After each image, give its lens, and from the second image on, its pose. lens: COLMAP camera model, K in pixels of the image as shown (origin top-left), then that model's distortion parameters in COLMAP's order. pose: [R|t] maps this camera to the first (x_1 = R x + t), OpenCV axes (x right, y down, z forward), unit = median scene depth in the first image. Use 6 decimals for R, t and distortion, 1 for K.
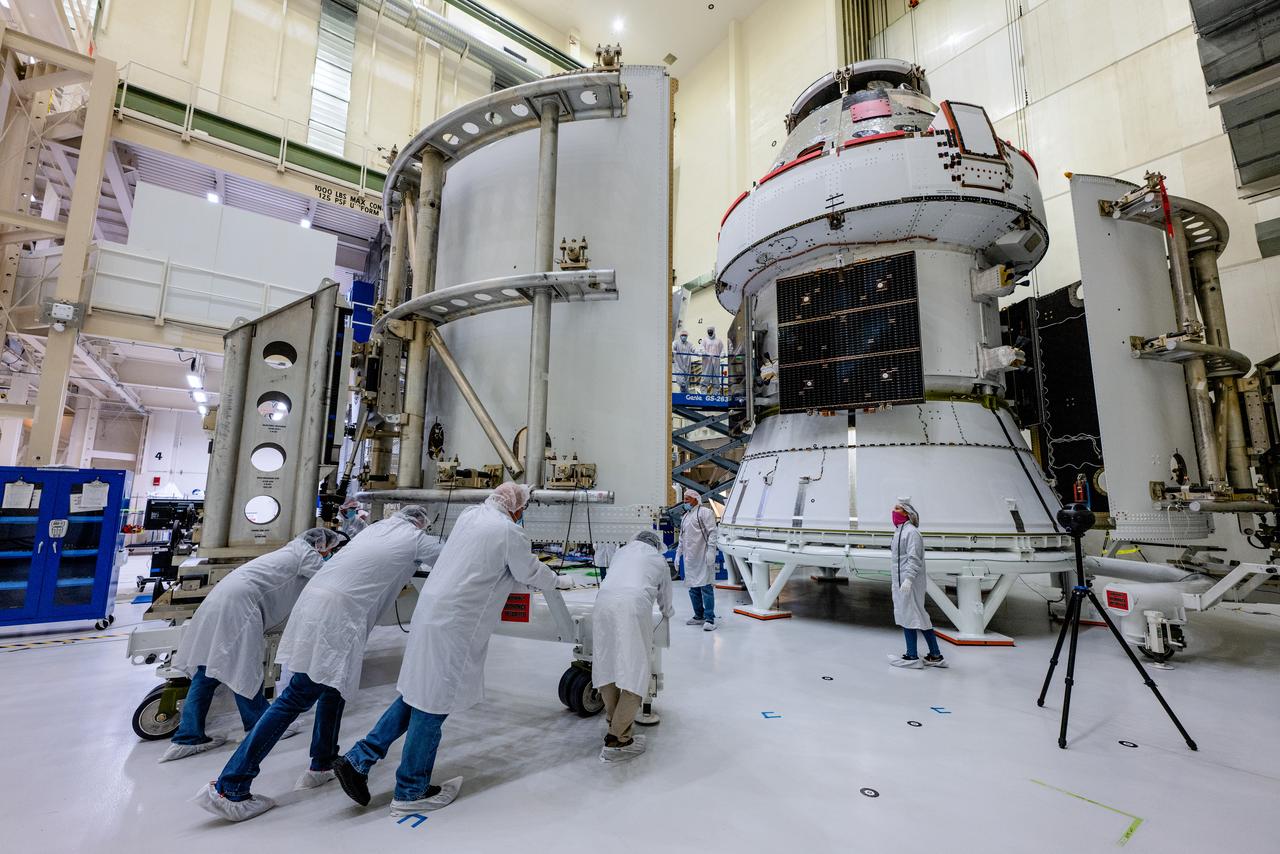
lens RADIAL K [[527.3, 0, 638.8], [0, 527.3, 428.7], [0, 0, 1]] dist [0.001448, -0.000752]
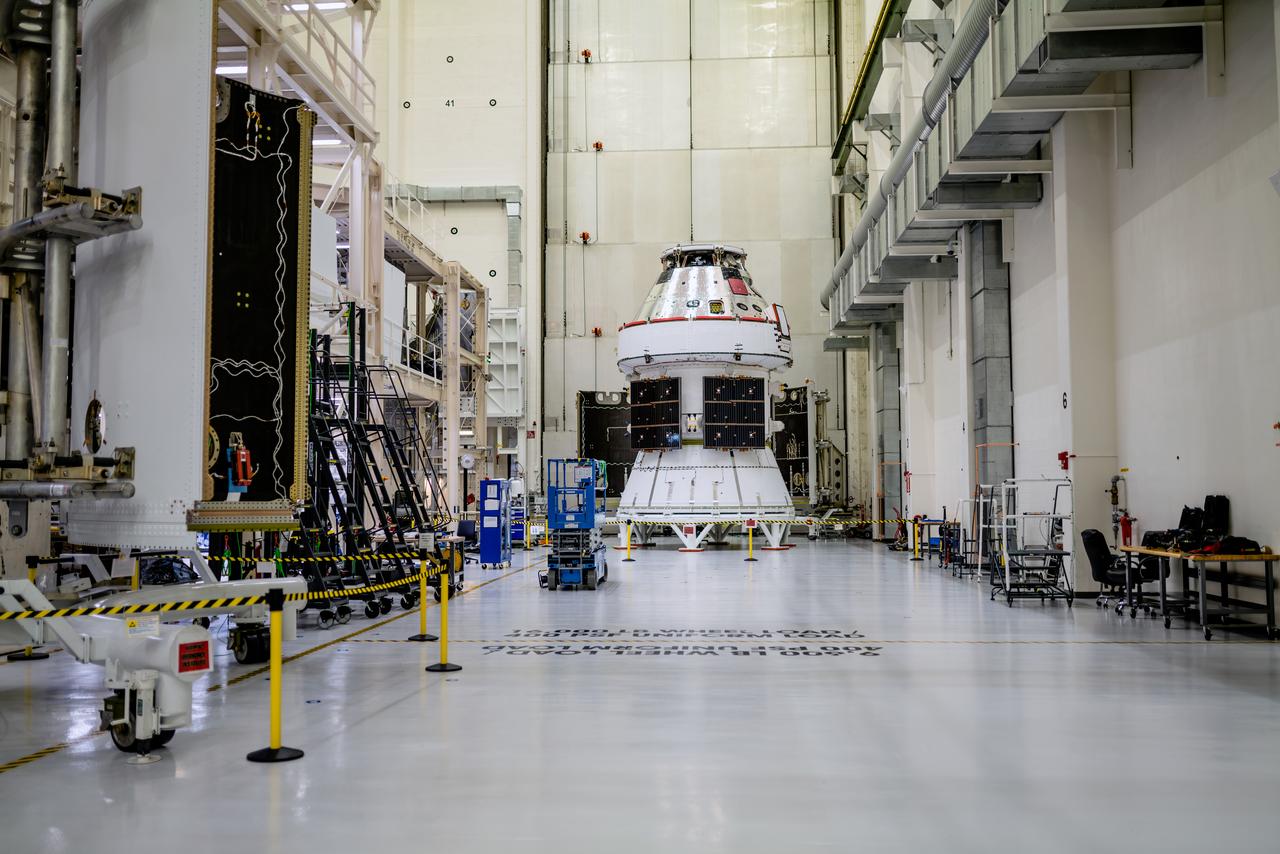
lens RADIAL K [[1191.0, 0, 640.0], [0, 1191.0, 427.0], [0, 0, 1]] dist [0.007196, 0.000209]
pose [[0.652567, 0.027489, 0.757233, -3.387118], [-0.094451, 0.994499, 0.045294, -0.299676], [-0.751822, -0.101079, 0.651573, -1.759985]]
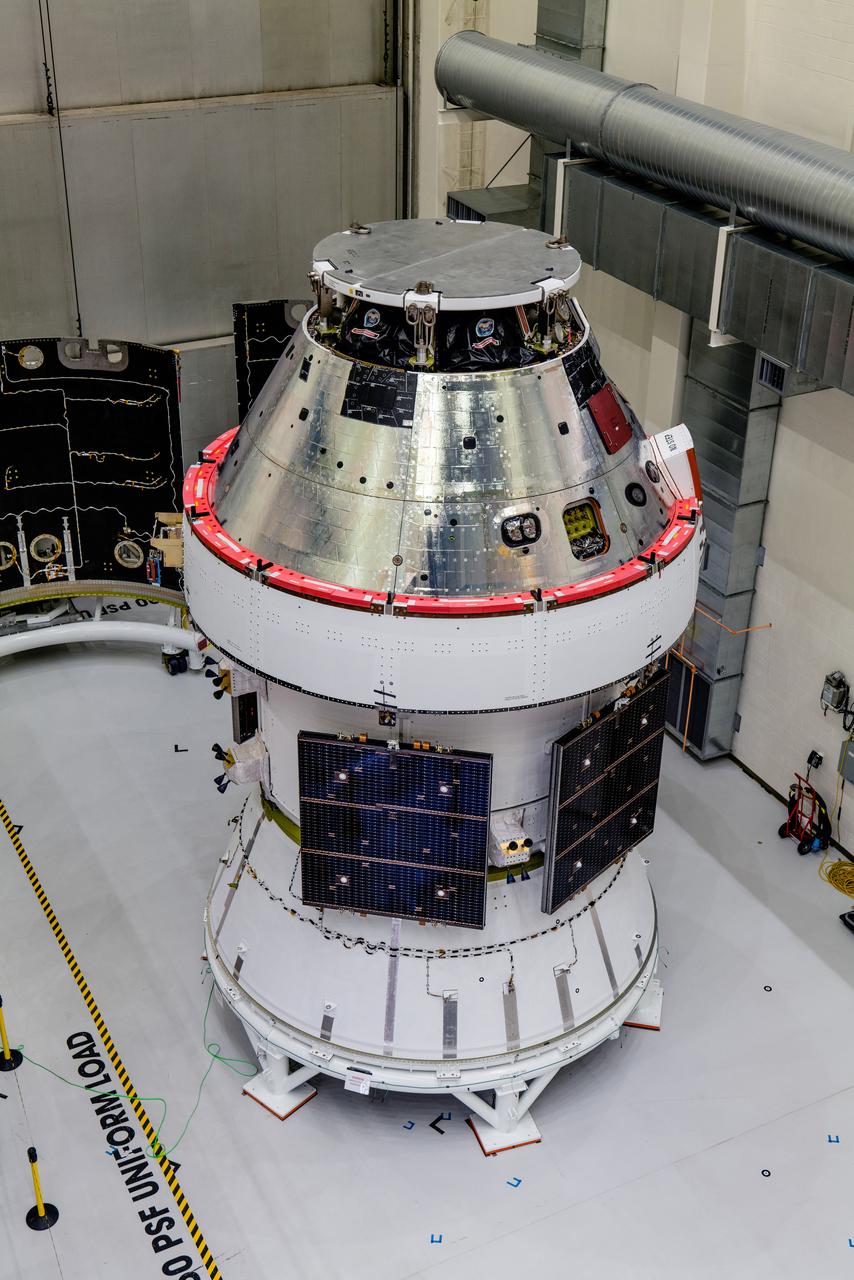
lens RADIAL K [[1546.1, 0, 427.0], [0, 1546.1, 640.0], [0, 0, 1]] dist [0.007585, -0.008869]
pose [[0.938538, -0.168470, 0.301271, -0.142945], [-0.056460, 0.786123, 0.615486, -1.660676], [-0.340527, -0.594667, 0.728294, -0.356587]]
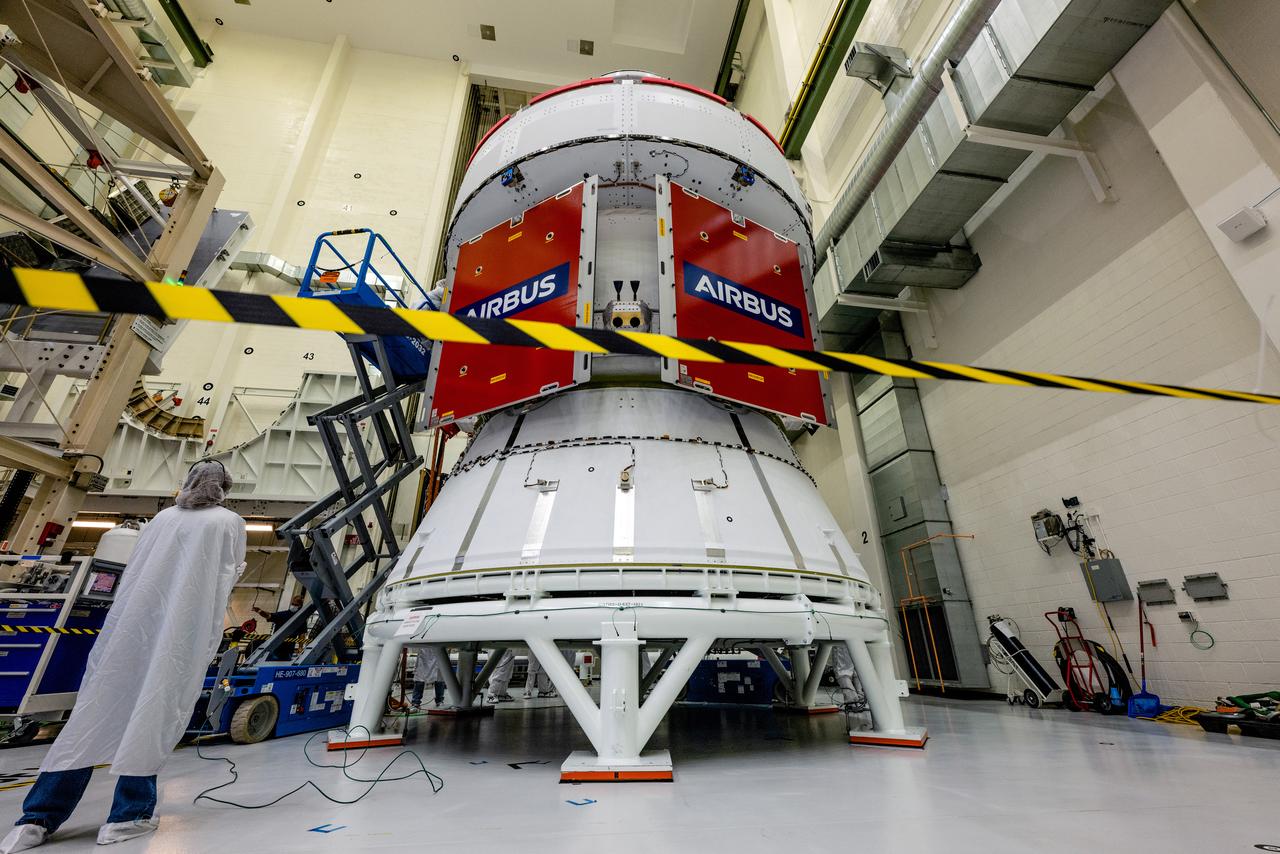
lens RADIAL K [[514.8, 0, 640.5], [0, 514.8, 428.1], [0, 0, 1]] dist [0.001567, 0.000246]
pose [[0.483514, 0.341641, 0.805913, -0.197653], [-0.113859, 0.937414, -0.329076, 0.235624], [-0.867900, 0.067353, 0.492152, 0.791834]]
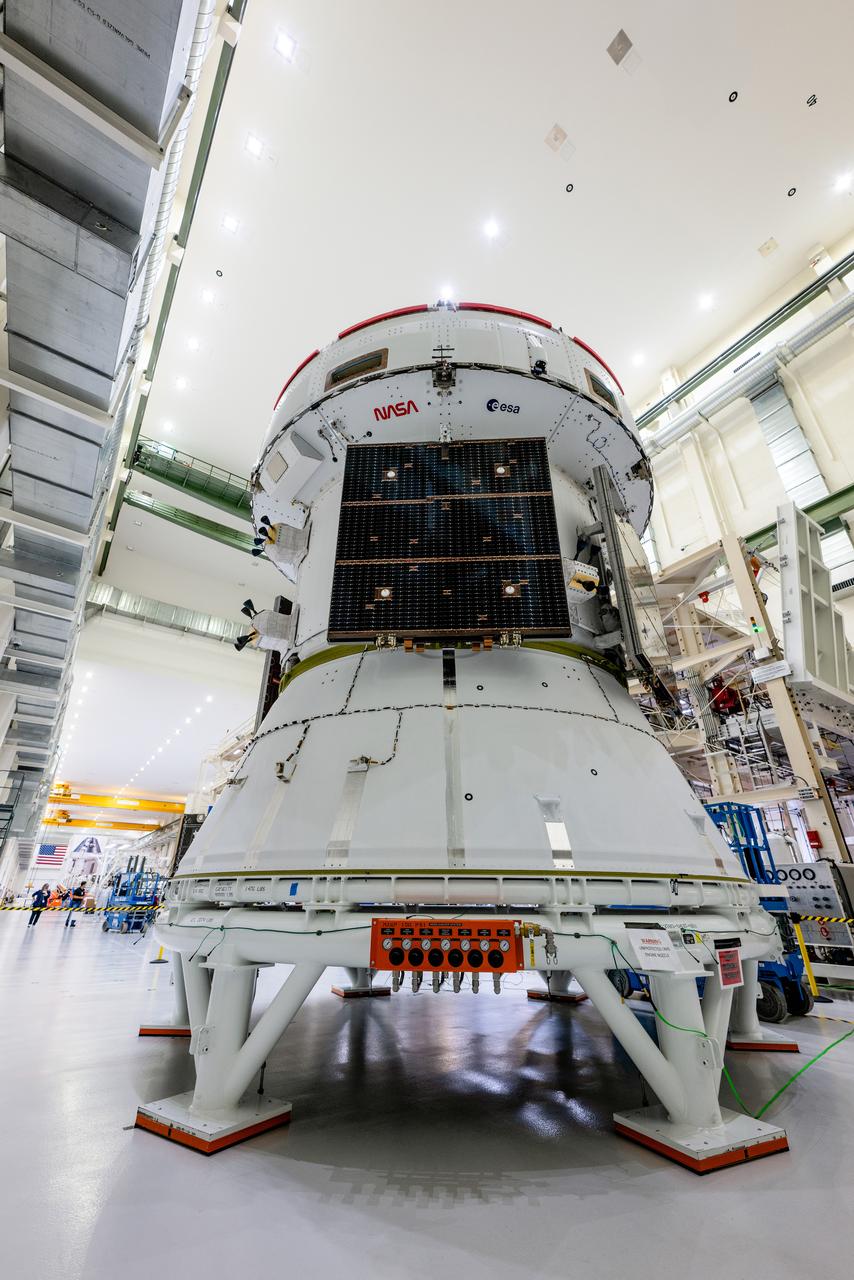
lens RADIAL K [[512.2, 0, 425.5], [0, 512.2, 640.0], [0, 0, 1]] dist [-0.001197, -0.000284]
pose [[0.883413, 0.205713, 0.421027, 0.147355], [-0.064091, 0.943086, -0.326313, 0.140893], [-0.464192, 0.261285, 0.846319, 0.551054]]
